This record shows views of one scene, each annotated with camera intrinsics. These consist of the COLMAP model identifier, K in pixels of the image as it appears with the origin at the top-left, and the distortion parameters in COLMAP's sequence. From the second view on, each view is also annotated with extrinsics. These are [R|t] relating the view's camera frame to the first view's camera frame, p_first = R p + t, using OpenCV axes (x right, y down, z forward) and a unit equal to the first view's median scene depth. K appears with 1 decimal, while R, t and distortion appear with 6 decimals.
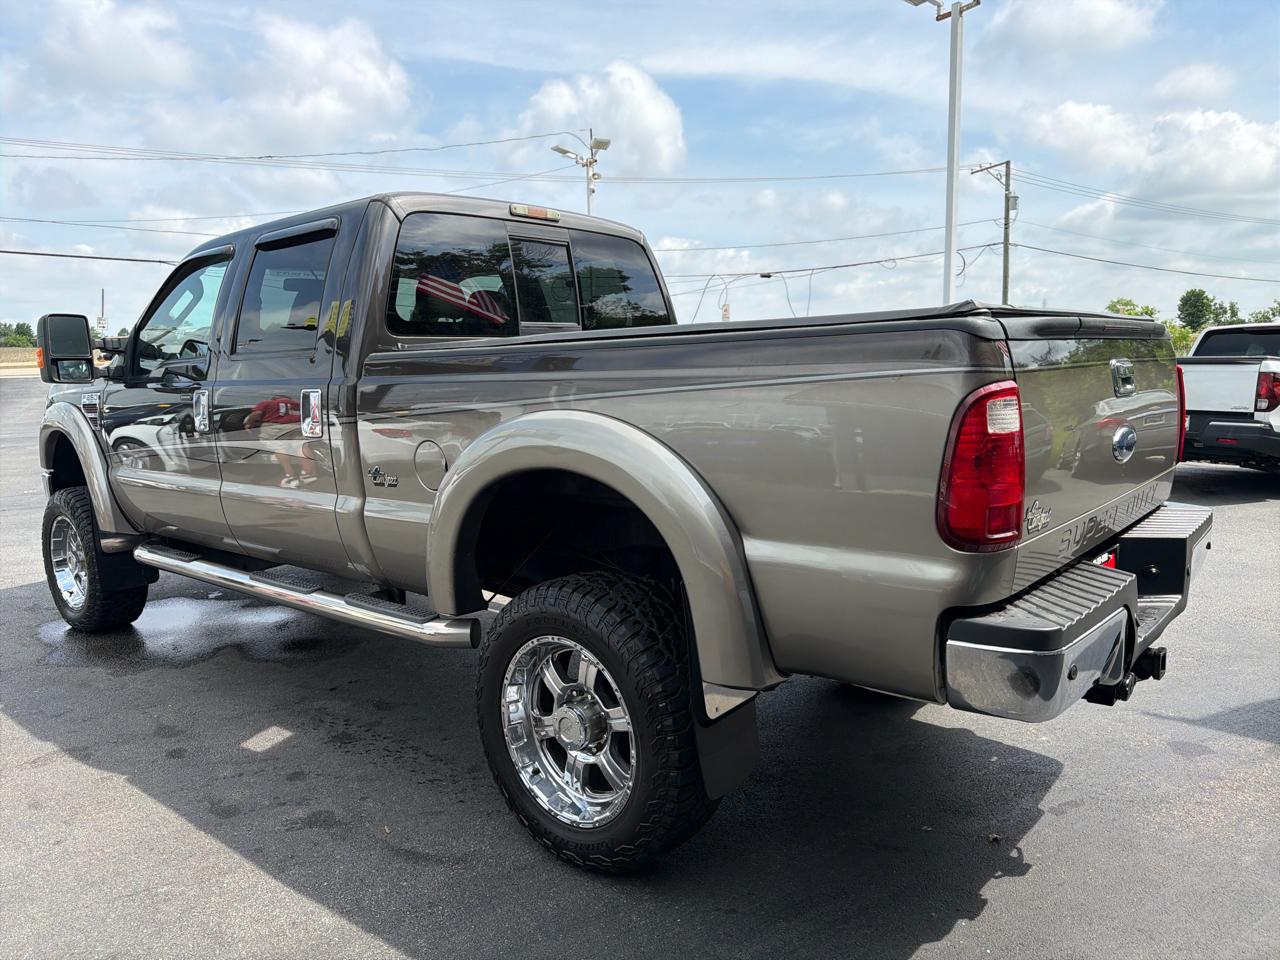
lens RADIAL K [[905.2, 0, 650.3], [0, 905.2, 487.4], [0, 0, 1]] dist [0.004766, -0.007536]
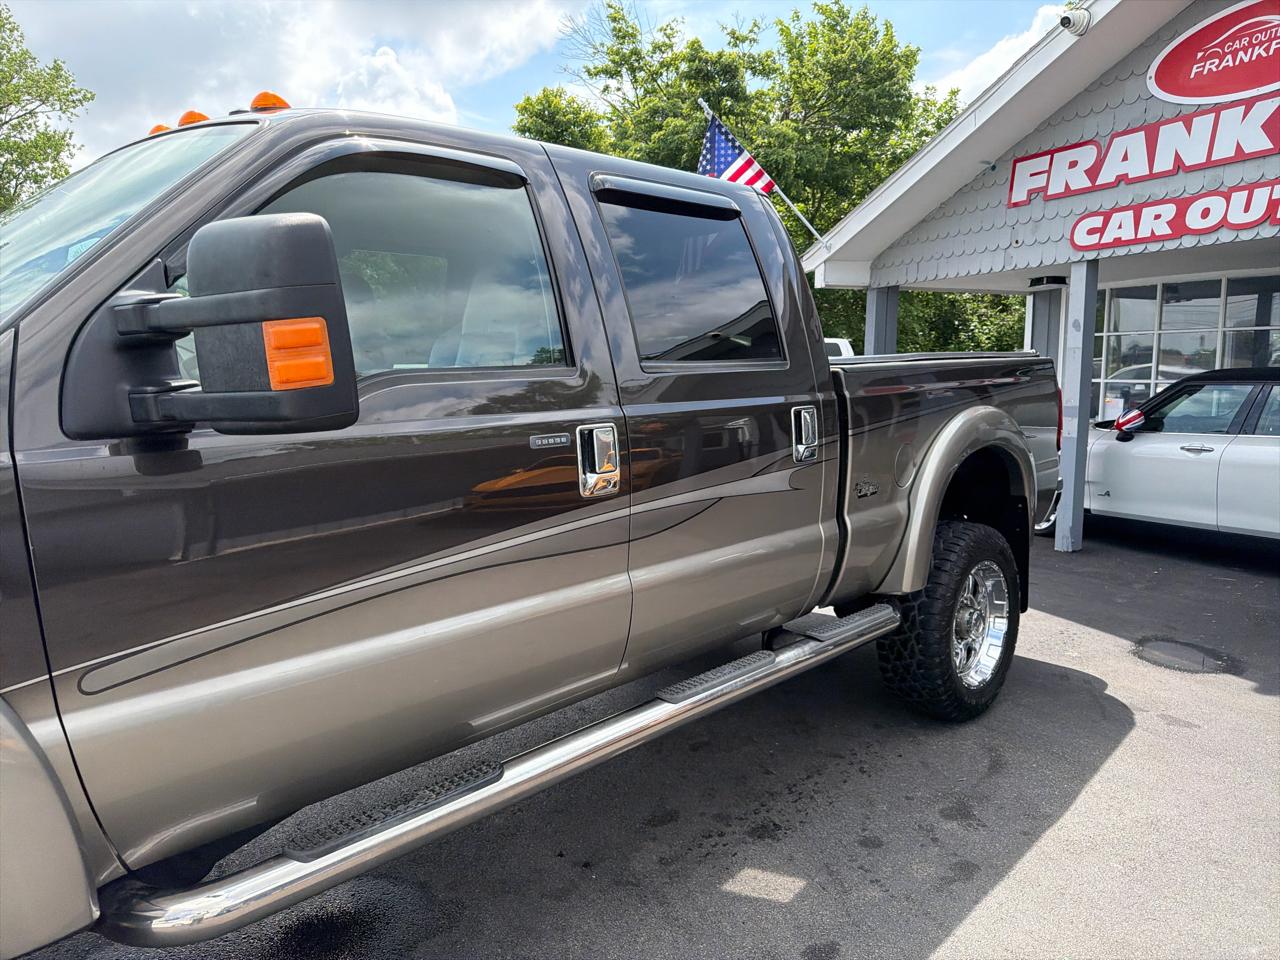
lens RADIAL K [[913.4, 0, 640.0], [0, 913.4, 480.0], [0, 0, 1]] dist [0.001948, -0.000946]
pose [[0.065159, -0.092106, 0.993615, -0.179587], [0.144545, 0.986100, 0.081930, -0.018861], [-0.987351, 0.138284, 0.077567, 0.158349]]
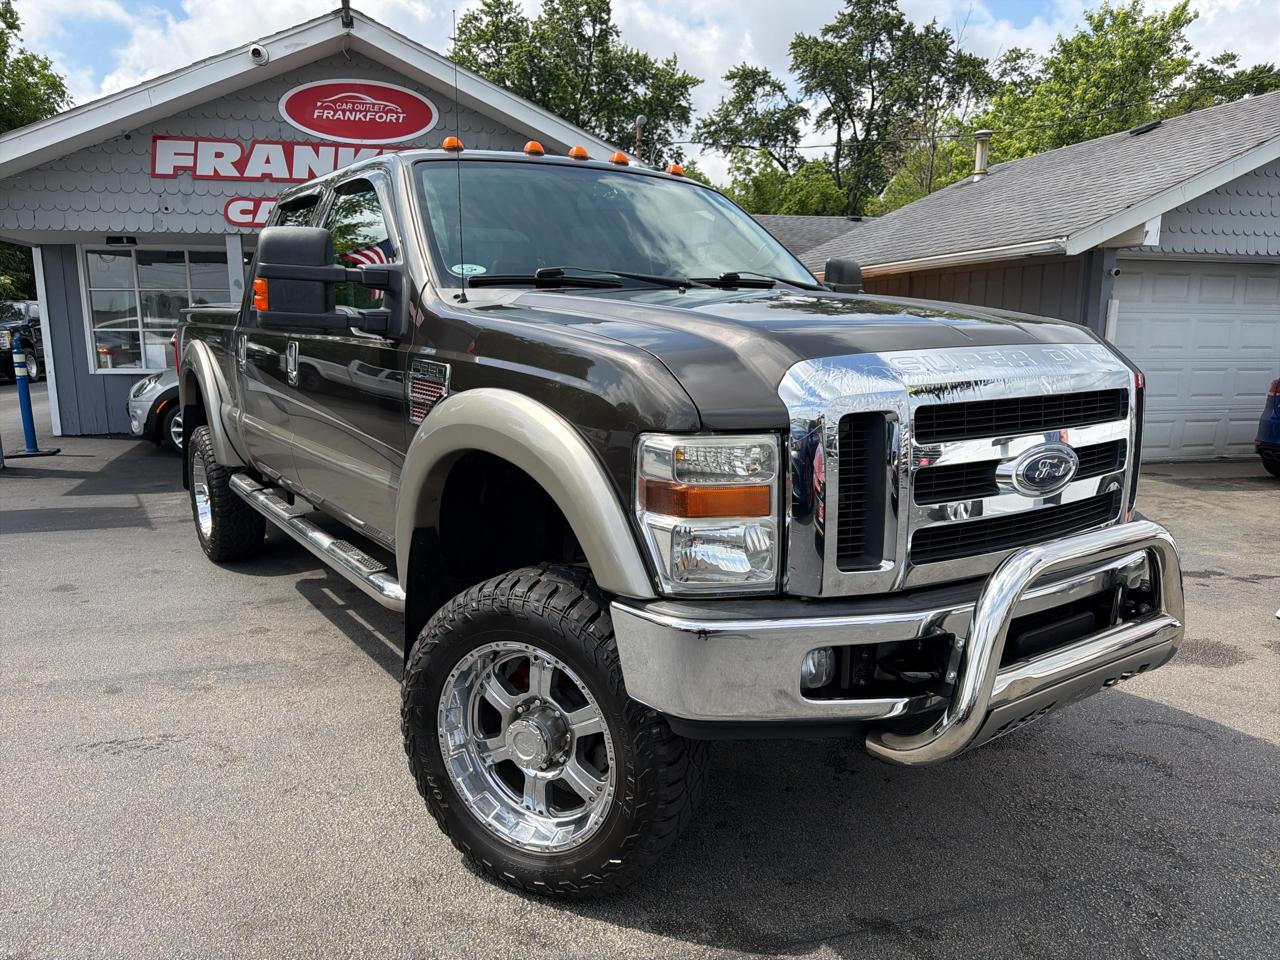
lens RADIAL K [[913.0, 0, 629.4], [0, 913.0, 481.1], [0, 0, 1]] dist [0.007243, -0.005333]
pose [[-0.967707, -0.012318, 0.251778, -0.123968], [0.065549, 0.952150, 0.298518, -0.049419], [-0.243408, 0.305382, -0.920595, 0.377380]]
